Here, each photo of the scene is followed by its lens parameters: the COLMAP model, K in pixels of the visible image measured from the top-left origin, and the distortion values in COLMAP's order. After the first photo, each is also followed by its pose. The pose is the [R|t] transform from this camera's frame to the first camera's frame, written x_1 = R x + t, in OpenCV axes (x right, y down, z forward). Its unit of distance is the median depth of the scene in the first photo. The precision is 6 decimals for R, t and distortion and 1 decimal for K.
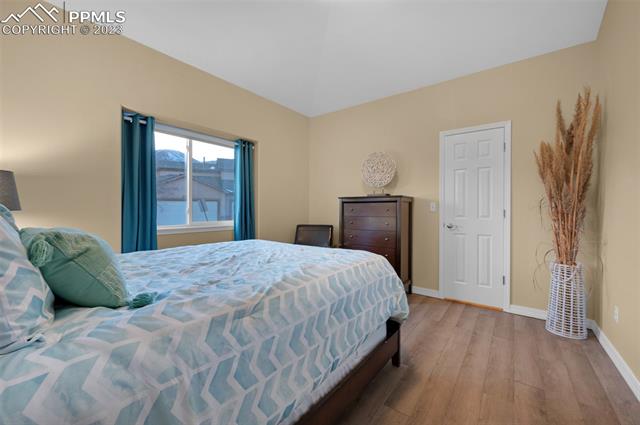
lens RADIAL K [[254.1, 0, 320.1], [0, 254.1, 210.3], [0, 0, 1]] dist [0.001171, 0.000175]
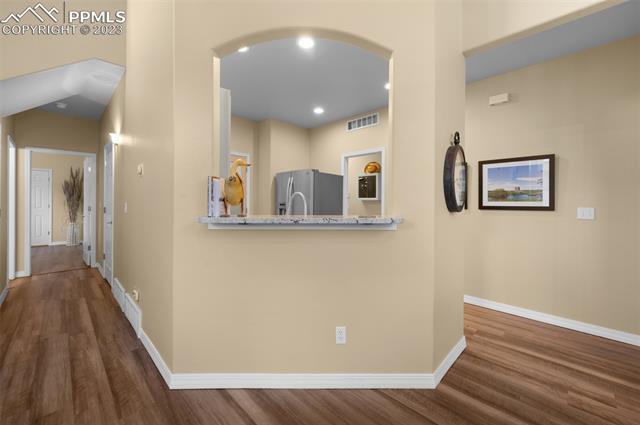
lens RADIAL K [[260.2, 0, 321.8], [0, 260.2, 206.5], [0, 0, 1]] dist [-0.001154, -0.000112]
pose [[0.127014, -0.001433, 0.991900, -1.553795], [-0.001239, 0.999998, 0.001603, 0.010868], [-0.991900, -0.001433, 0.127012, -2.101009]]
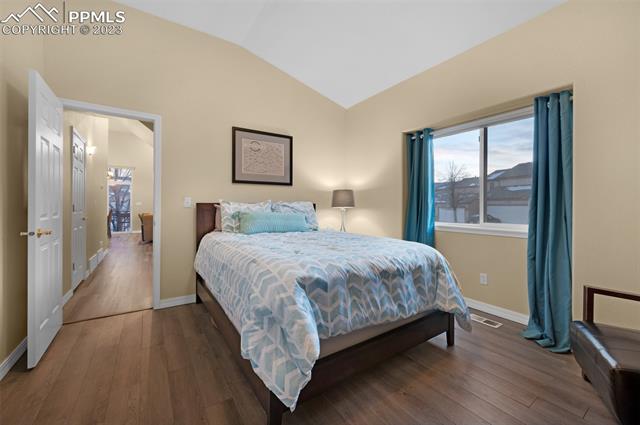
lens RADIAL K [[260.2, 0, 321.8], [0, 260.2, 206.5], [0, 0, 1]] dist [-0.001154, -0.000112]
pose [[-0.315536, 0.000890, -0.948913, 1.307823], [-0.005788, 0.999979, 0.002863, -0.019773], [0.948896, 0.006396, -0.315525, 1.929839]]
